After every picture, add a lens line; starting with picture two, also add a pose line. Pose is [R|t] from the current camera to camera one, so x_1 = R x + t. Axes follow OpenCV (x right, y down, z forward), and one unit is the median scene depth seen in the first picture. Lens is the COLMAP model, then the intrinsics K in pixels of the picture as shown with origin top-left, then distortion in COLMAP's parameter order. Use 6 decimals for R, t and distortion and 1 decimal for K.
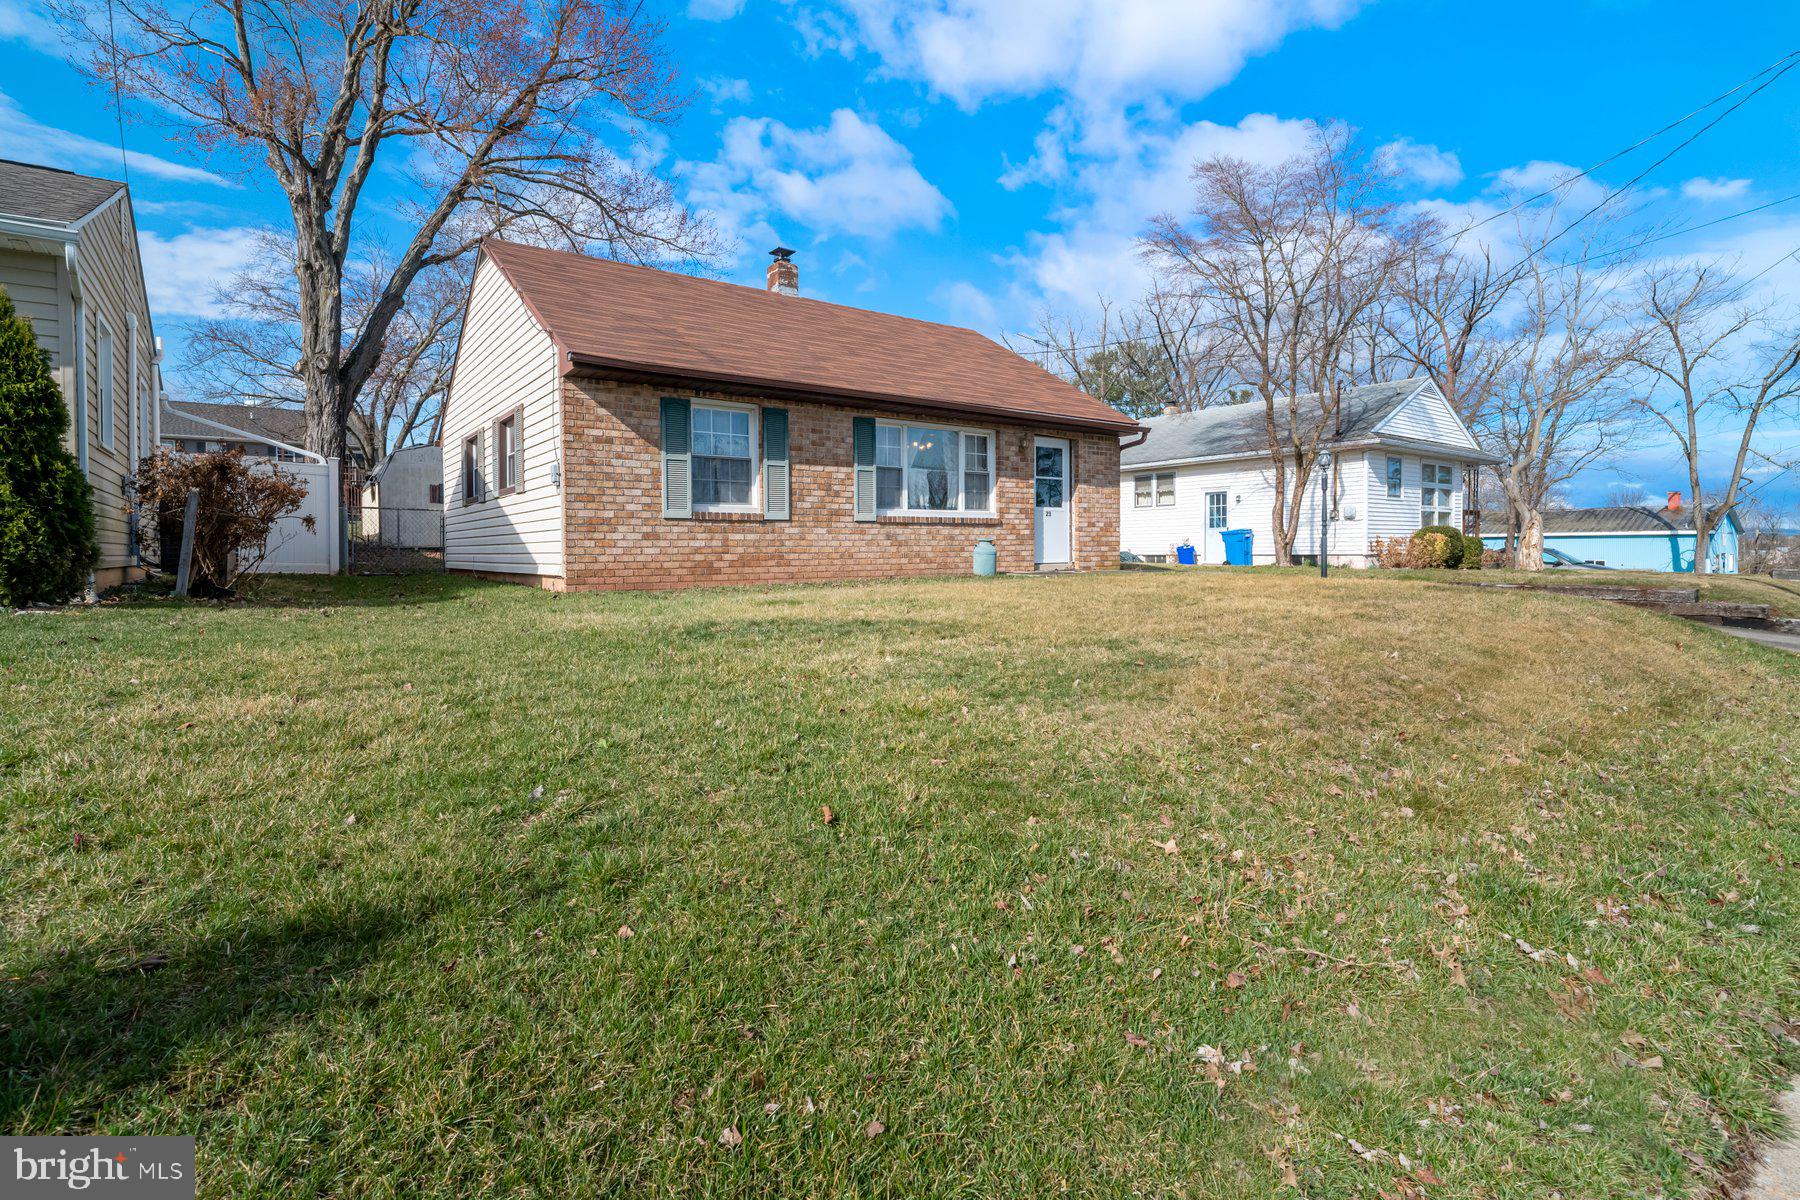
lens RADIAL K [[864.0, 0, 909.0], [0, 864.0, 586.1], [0, 0, 1]] dist [-0.006506, -0.000476]
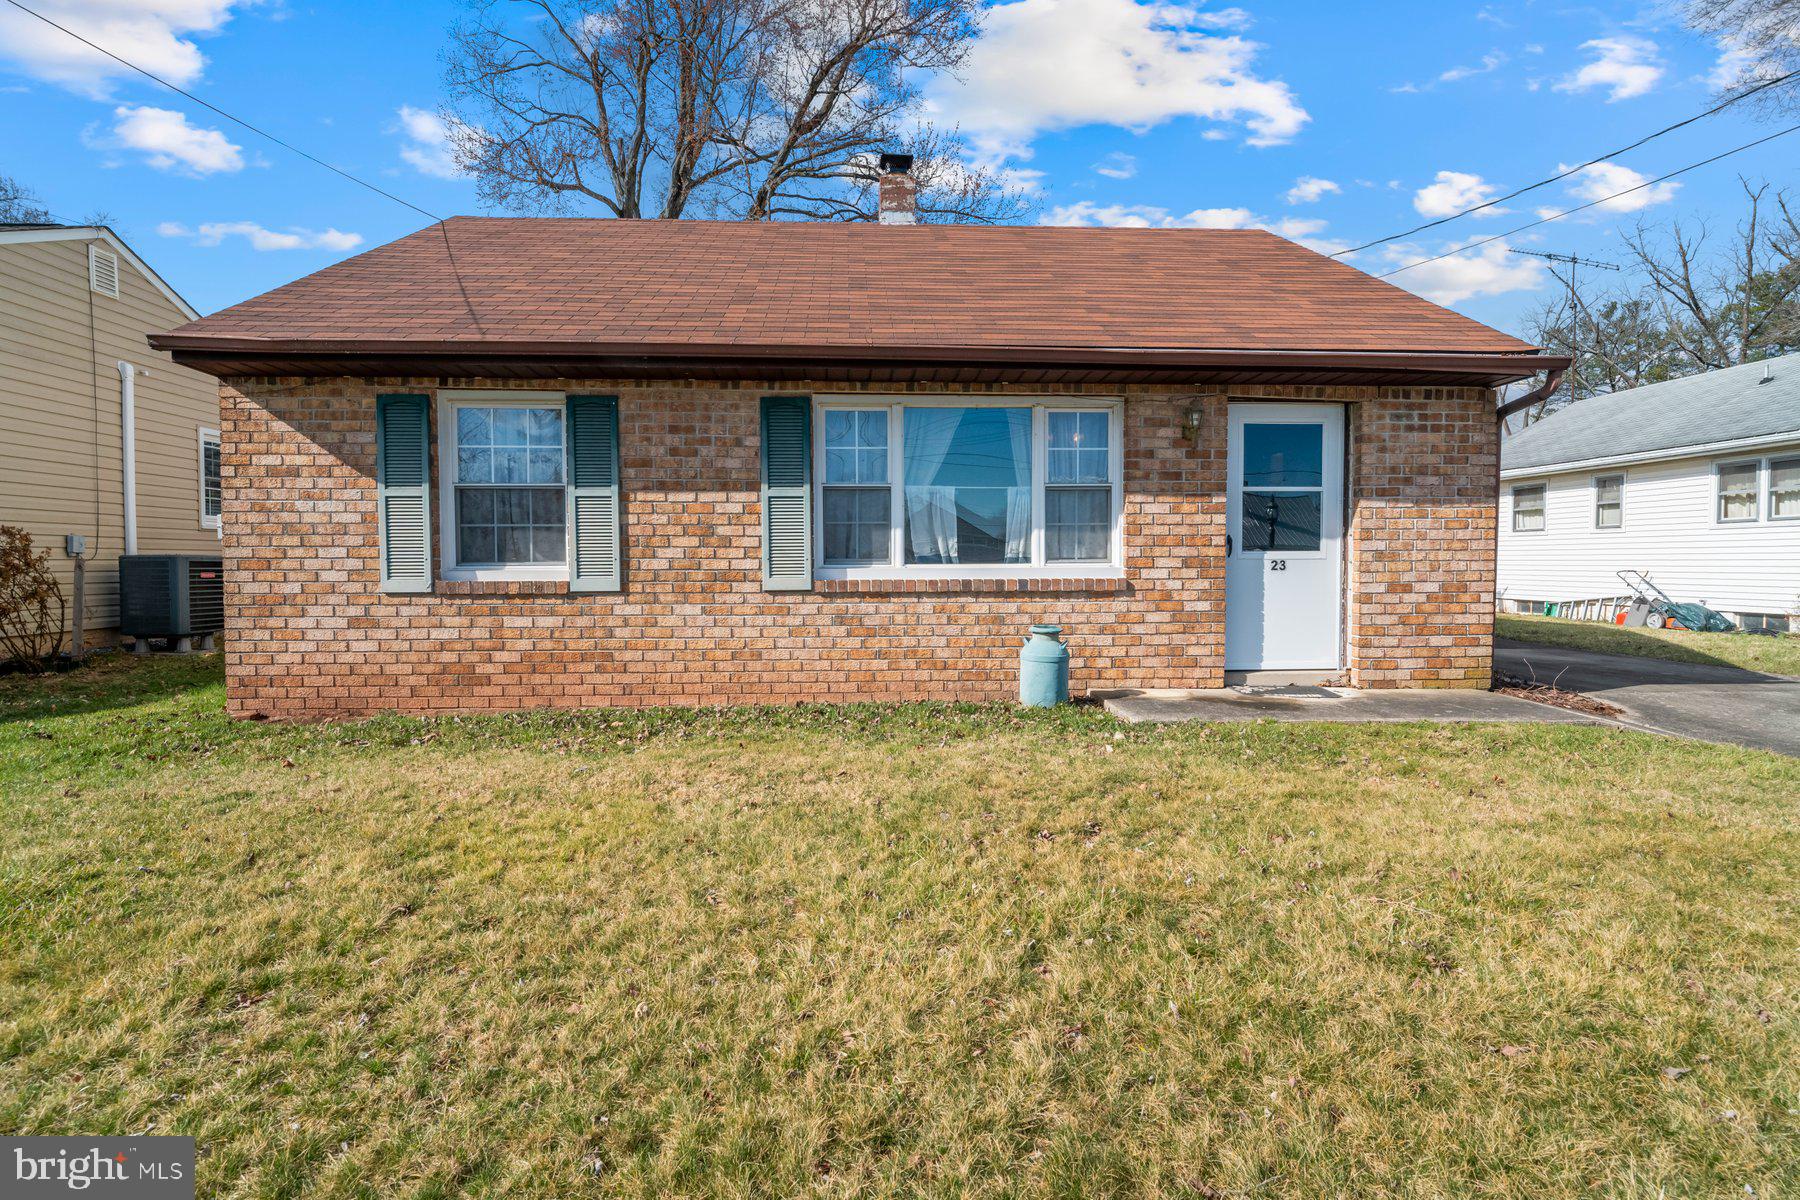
lens RADIAL K [[864.0, 0, 899.5], [0, 864.0, 601.0], [0, 0, 1]] dist [-0.006506, -0.000476]
pose [[0.828321, 0.031455, -0.559369, 0.316932], [-0.028254, 0.999498, 0.014367, -0.081171], [0.559540, 0.003904, 0.828794, 0.616262]]
